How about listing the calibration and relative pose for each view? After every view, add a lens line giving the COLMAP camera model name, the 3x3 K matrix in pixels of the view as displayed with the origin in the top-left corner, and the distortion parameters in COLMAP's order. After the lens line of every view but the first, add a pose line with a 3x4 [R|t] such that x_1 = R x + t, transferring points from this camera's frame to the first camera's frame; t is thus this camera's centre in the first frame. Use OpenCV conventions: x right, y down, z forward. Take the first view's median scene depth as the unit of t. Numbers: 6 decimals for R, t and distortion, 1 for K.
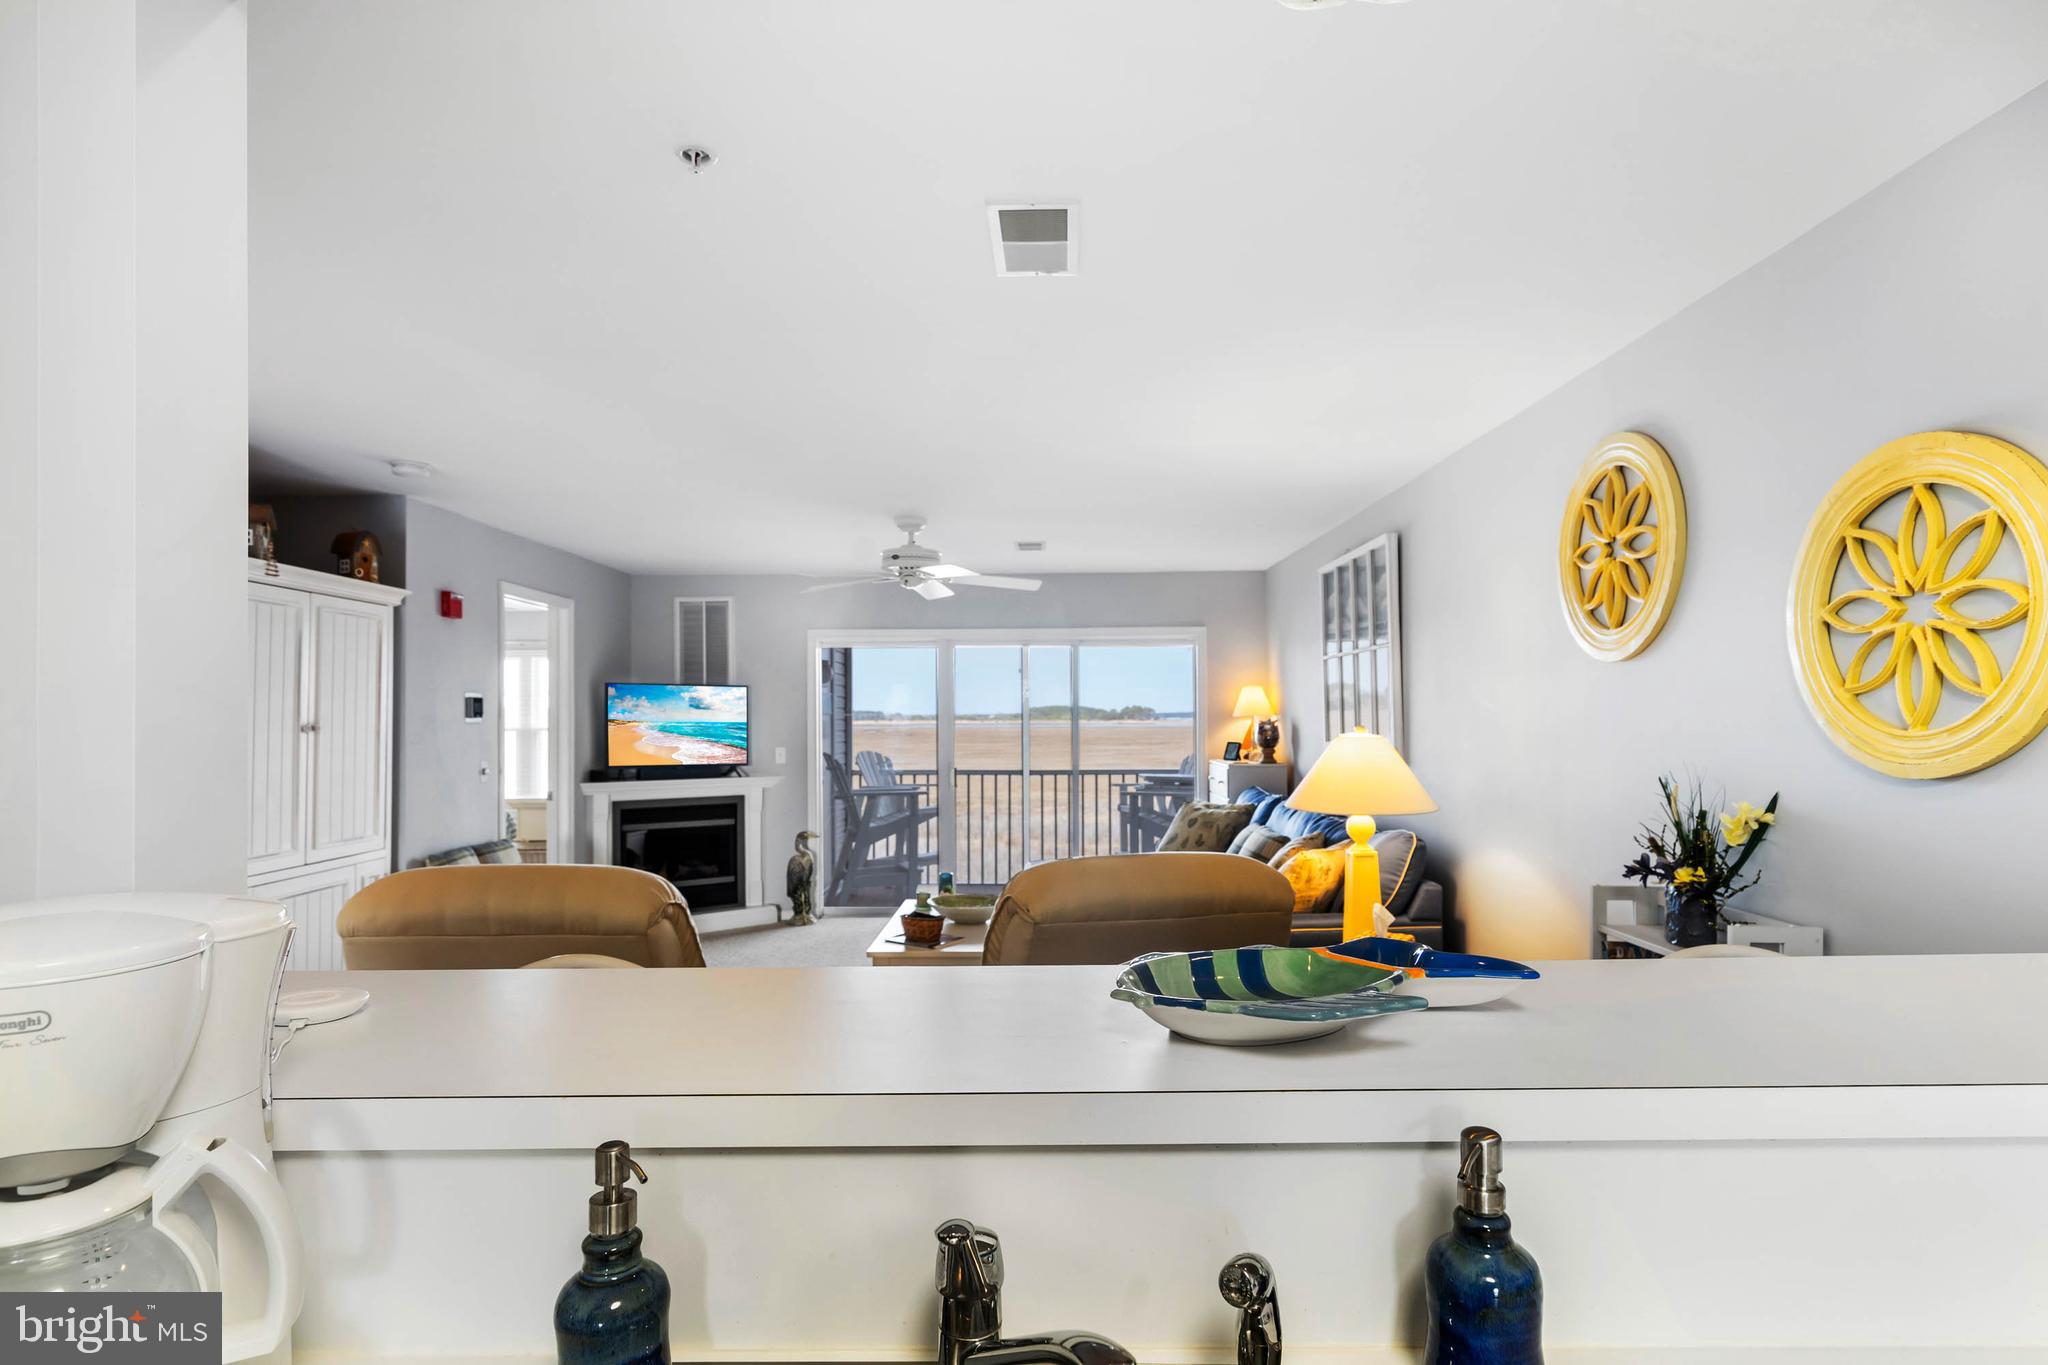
lens RADIAL K [[1086.9, 0, 1031.4], [0, 1086.9, 703.7], [0, 0, 1]] dist [-0.005269, 0.000640]
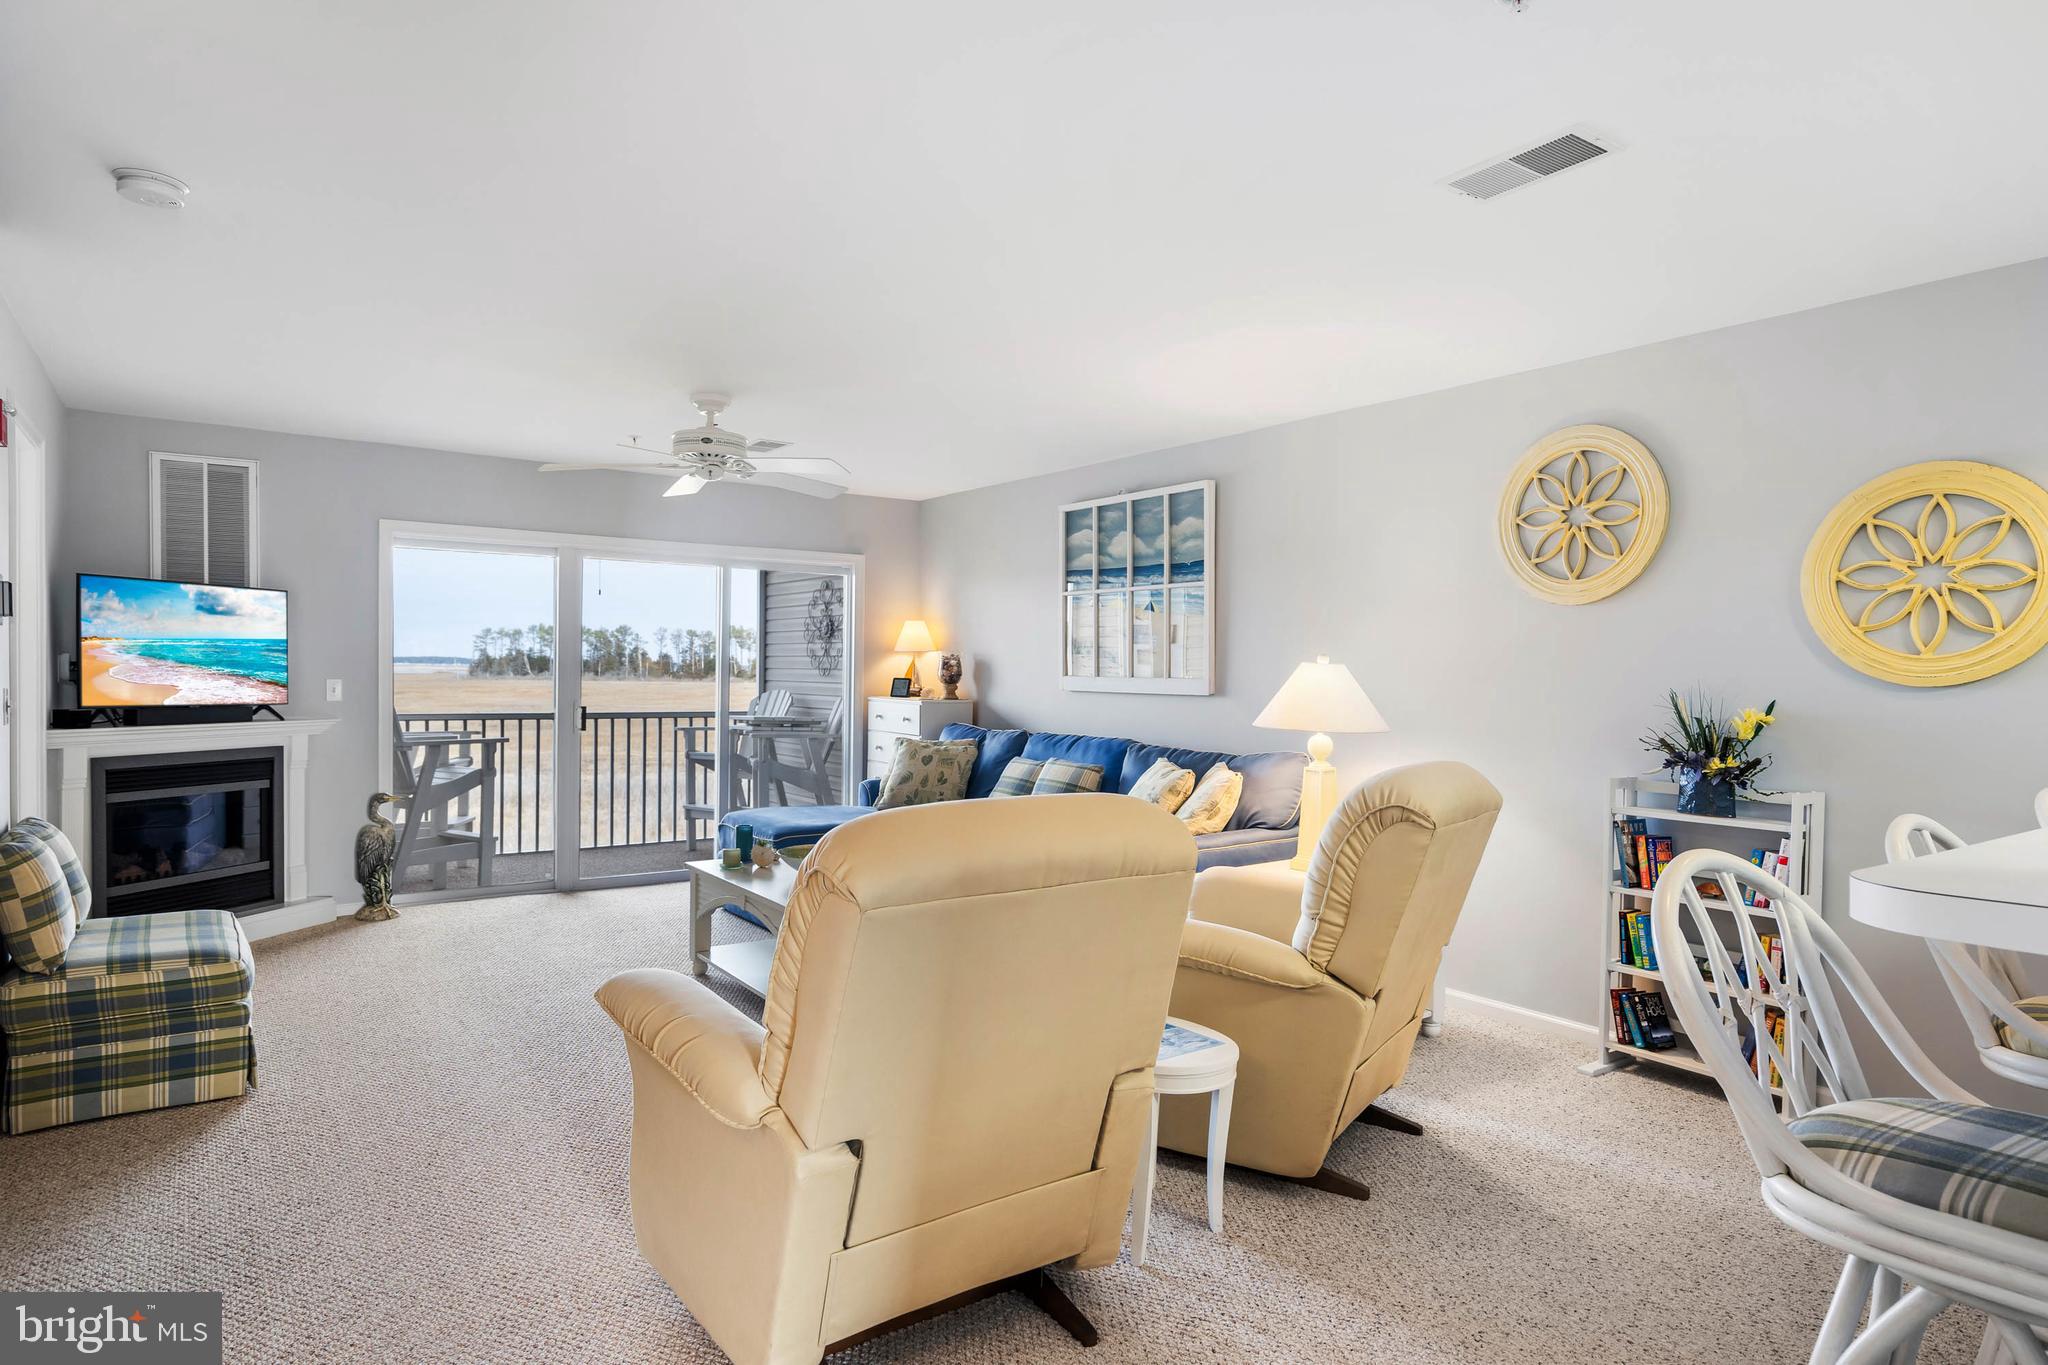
lens RADIAL K [[1176.5, 0, 1029.7], [0, 1176.5, 691.8], [0, 0, 1]] dist [0.004490, 0.005931]
pose [[0.817659, 0.004138, 0.575687, -0.404956], [-0.024254, 0.999334, 0.027265, 0.021330], [-0.575191, -0.036256, 0.817215, 0.125287]]
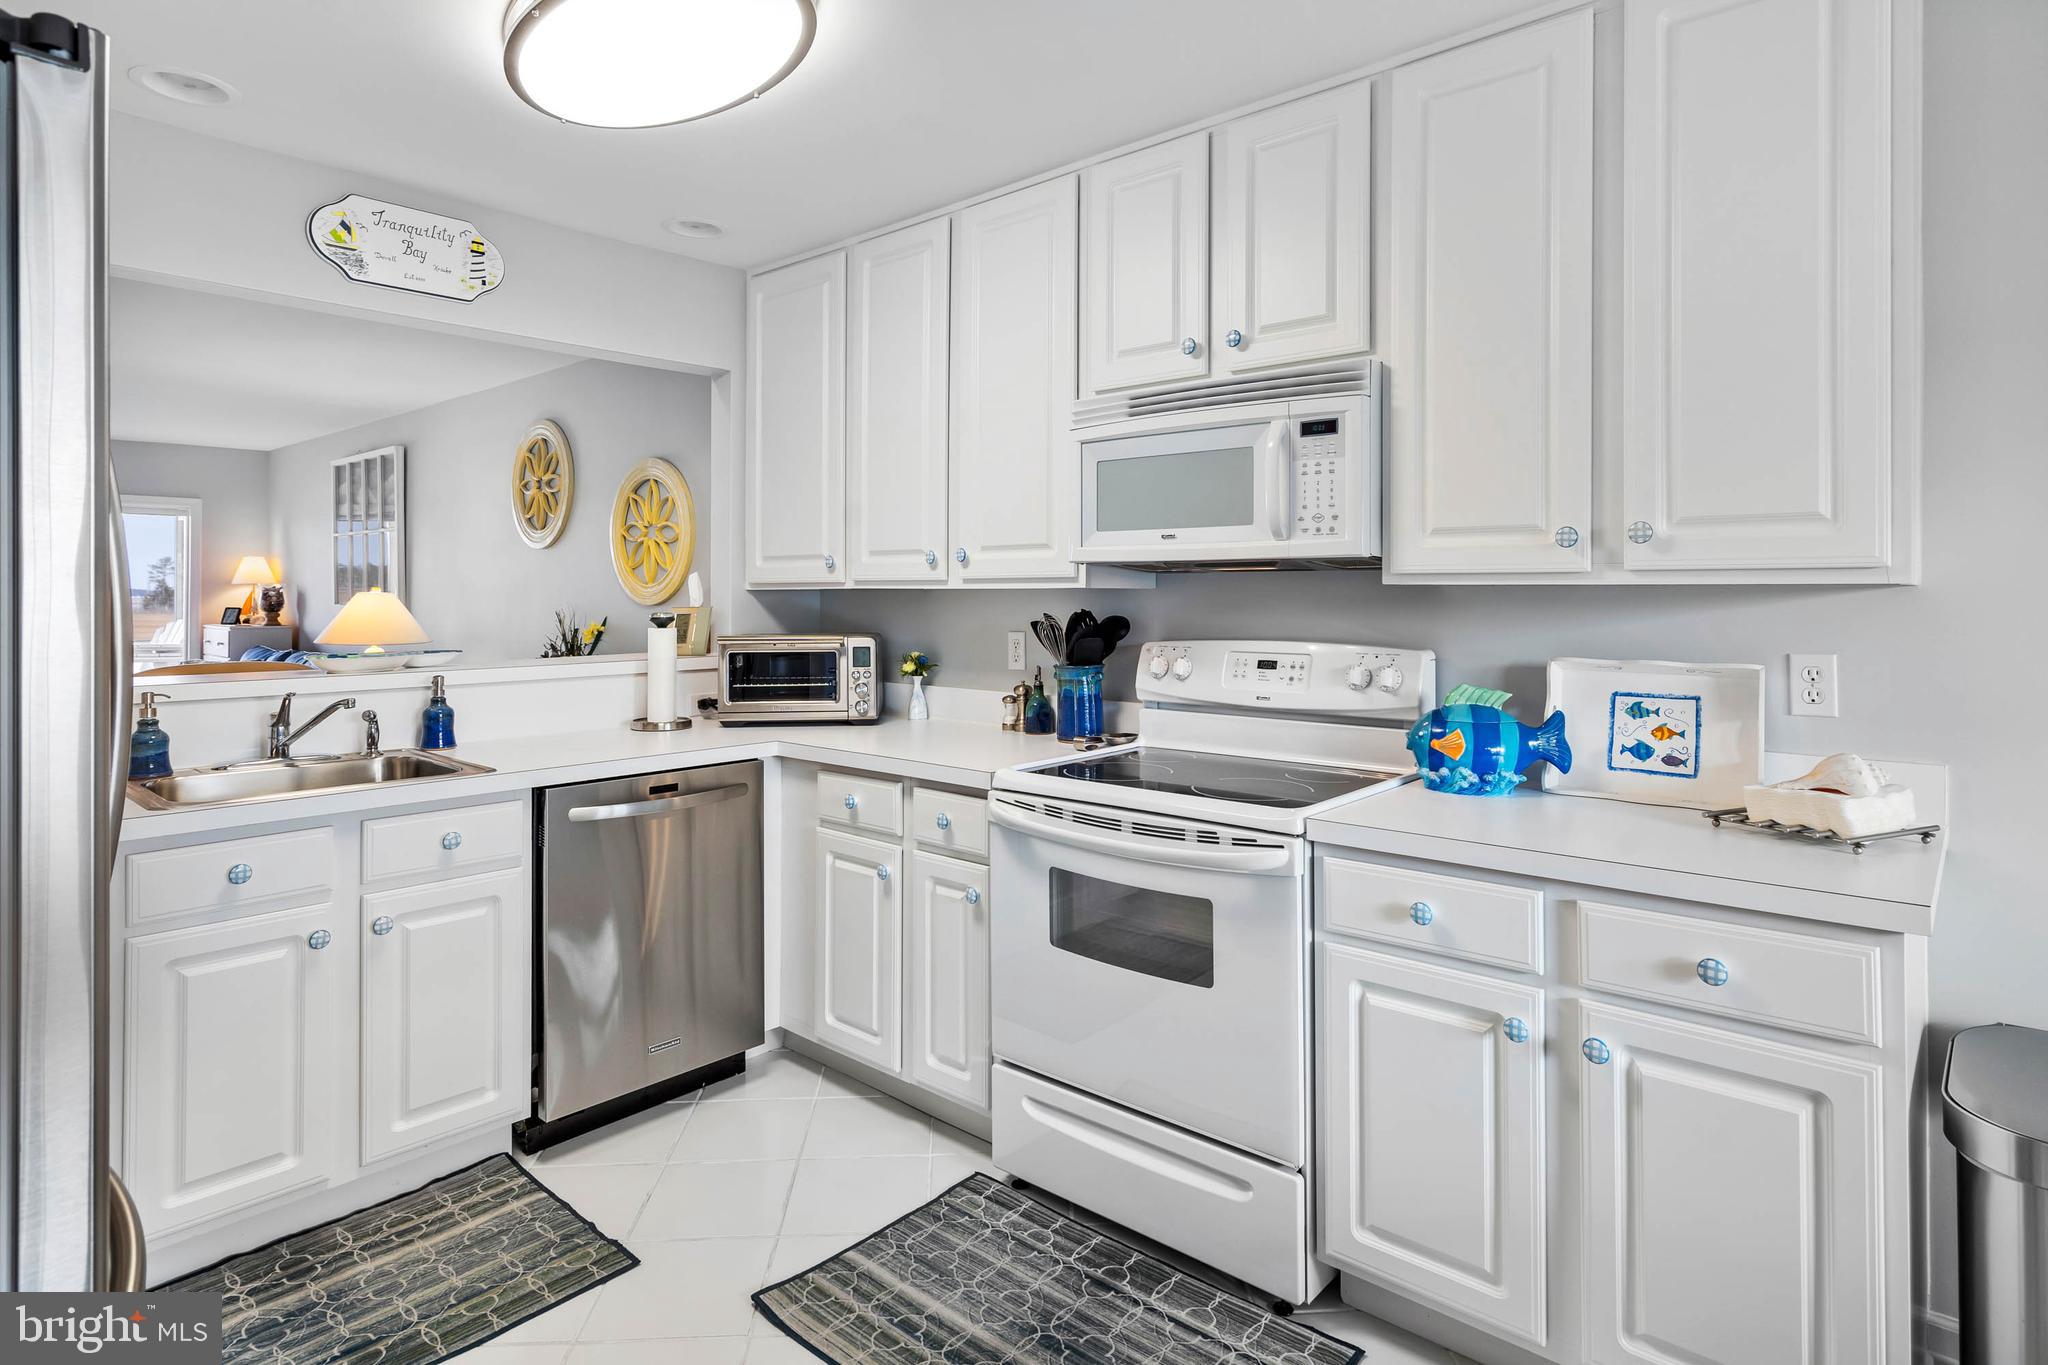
lens RADIAL K [[1086.9, 0, 1029.4], [0, 1086.9, 589.5], [0, 0, 1]] dist [-0.005269, 0.000640]
pose [[0.654806, 0.011533, 0.755709, -0.142800], [-0.015669, 0.999876, -0.001682, 0.009044], [-0.755634, -0.010740, 0.654906, -0.394655]]
